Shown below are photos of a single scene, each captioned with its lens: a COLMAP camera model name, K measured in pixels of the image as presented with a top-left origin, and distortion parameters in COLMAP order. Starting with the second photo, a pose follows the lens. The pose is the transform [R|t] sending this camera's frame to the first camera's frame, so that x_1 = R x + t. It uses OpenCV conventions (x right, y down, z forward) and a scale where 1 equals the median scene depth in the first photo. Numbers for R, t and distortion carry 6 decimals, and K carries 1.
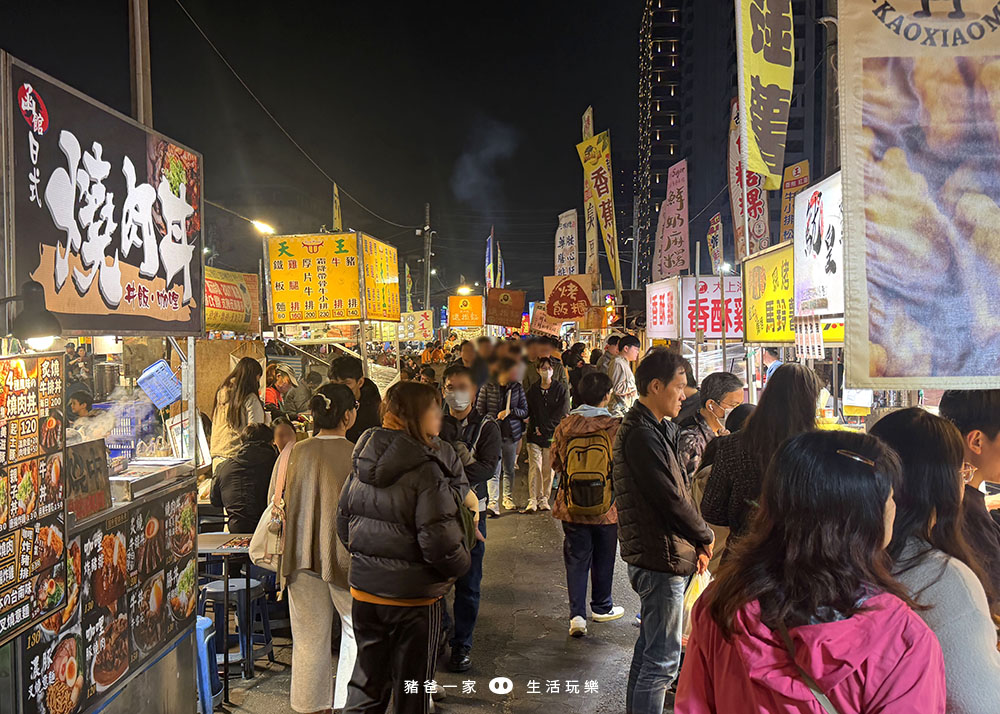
lens RADIAL K [[1089.6, 0, 504.4], [0, 1089.6, 364.8], [0, 0, 1]] dist [0.142734, 0.000000]
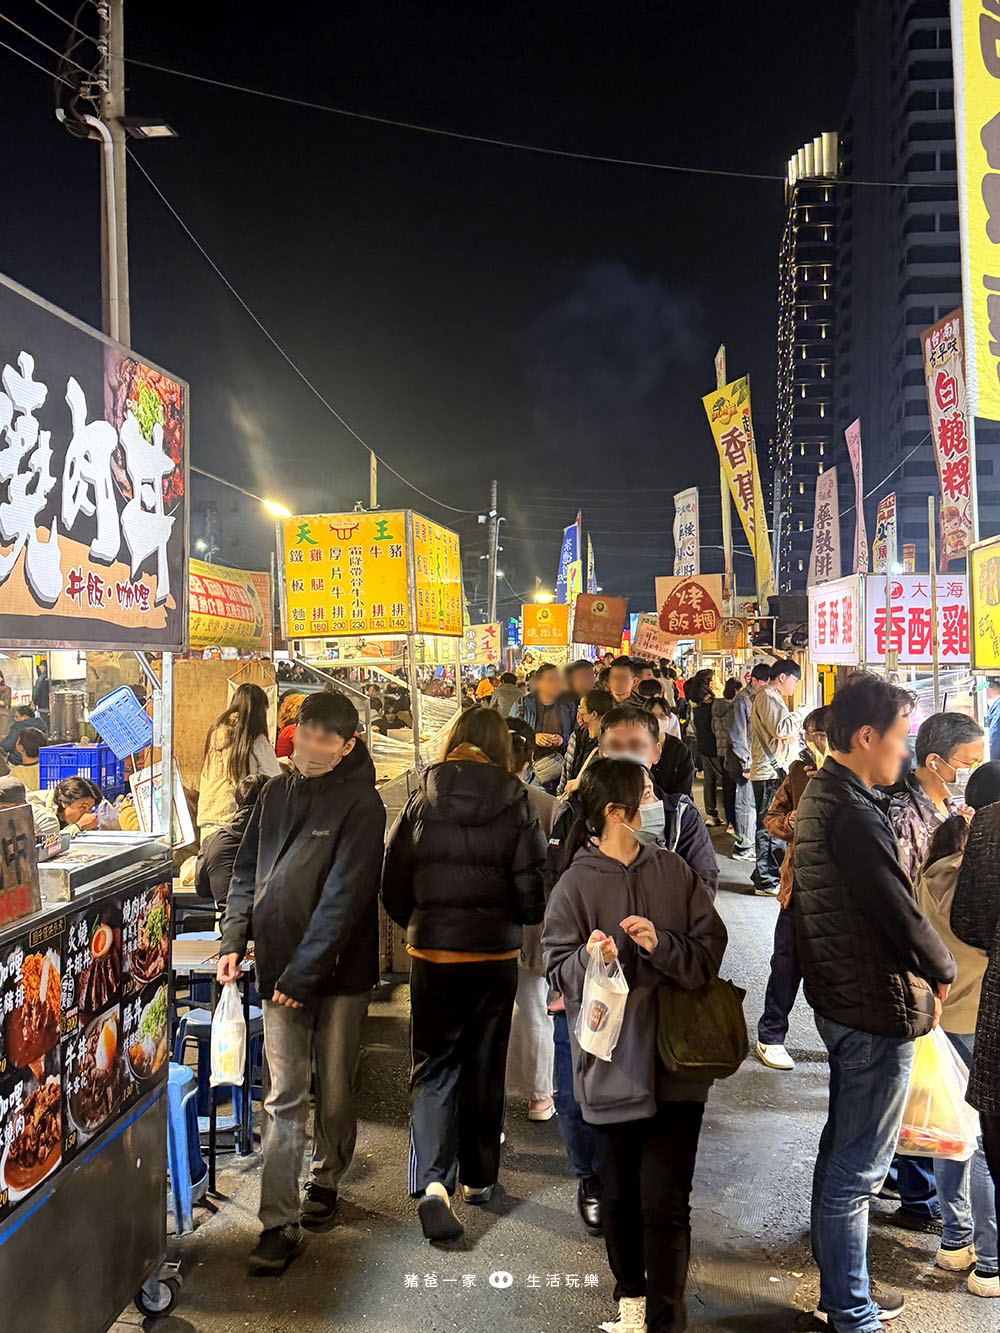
lens RADIAL K [[1435.2, 0, 499.3], [0, 1435.2, 658.1], [0, 0, 1]] dist [0.160939, 0.000000]
pose [[0.998037, 0.008281, -0.062081, -0.020153], [-0.009990, 0.999578, -0.027279, 0.000190], [0.061829, 0.027846, 0.997698, 0.098261]]
